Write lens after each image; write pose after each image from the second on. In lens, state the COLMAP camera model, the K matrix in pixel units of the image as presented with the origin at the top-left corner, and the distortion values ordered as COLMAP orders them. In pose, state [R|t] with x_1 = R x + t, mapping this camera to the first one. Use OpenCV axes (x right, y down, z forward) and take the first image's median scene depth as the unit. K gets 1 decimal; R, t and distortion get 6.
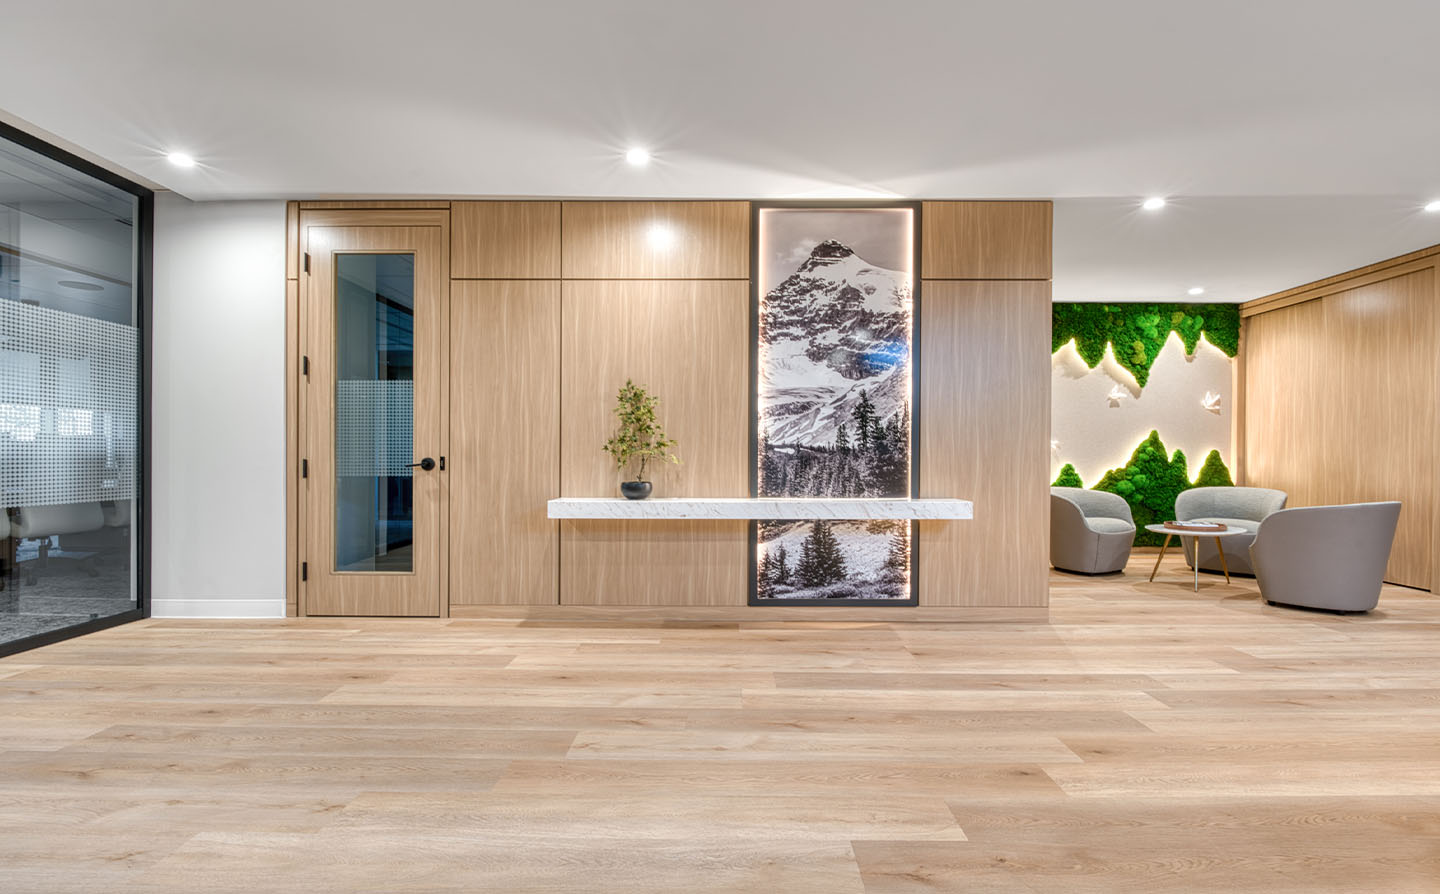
lens RADIAL K [[650.0, 0, 722.1], [0, 650.0, 478.6], [0, 0, 1]] dist [-0.010495, -0.000282]
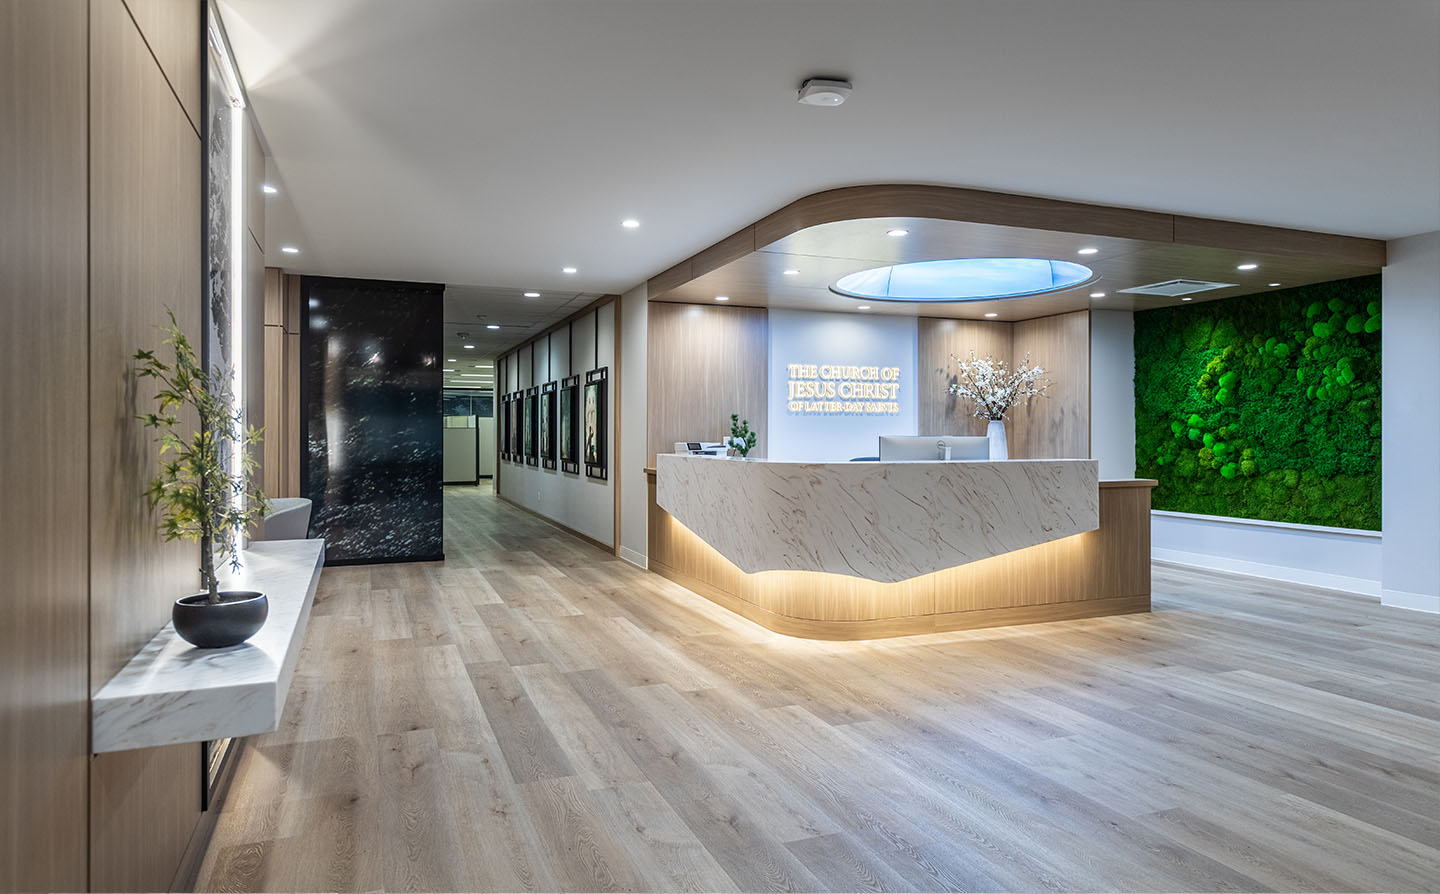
lens RADIAL K [[876.6, 0, 722.0], [0, 876.6, 424.2], [0, 0, 1]] dist [0.003504, 0.000288]
pose [[-0.388716, 0.006852, 0.921332, -0.703801], [0.031654, 0.999481, 0.005922, -0.085387], [-0.920814, 0.031466, -0.388731, 0.862040]]
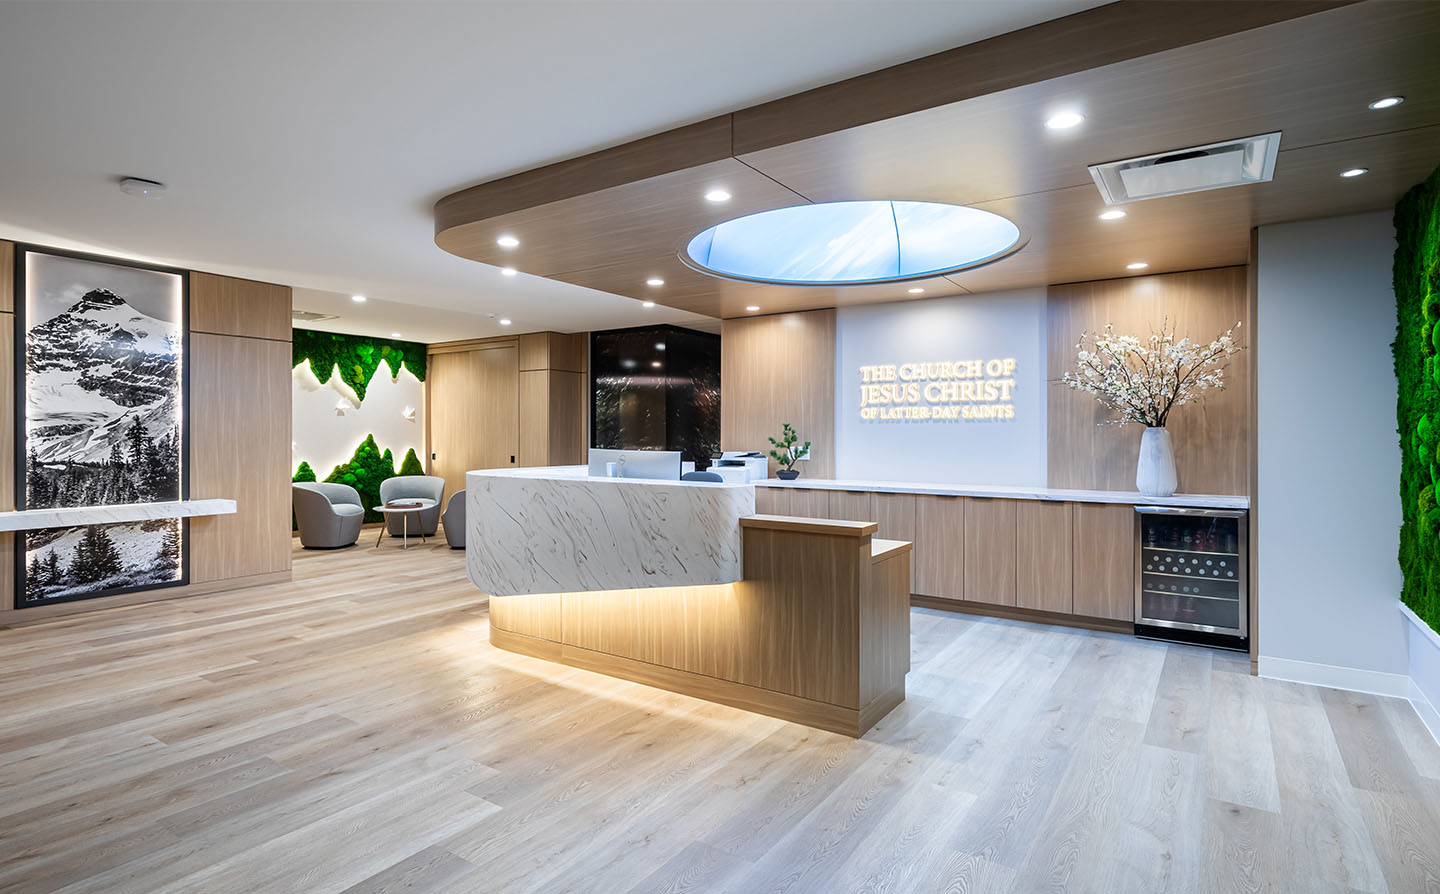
lens RADIAL K [[753.0, 0, 703.1], [0, 753.0, 427.0], [0, 0, 1]] dist [0.003458, 0.000392]
pose [[0.559503, 0.009654, 0.828772, -0.366280], [0.026131, 0.999230, -0.029280, -0.044647], [-0.828416, 0.038039, 0.558820, -0.685851]]
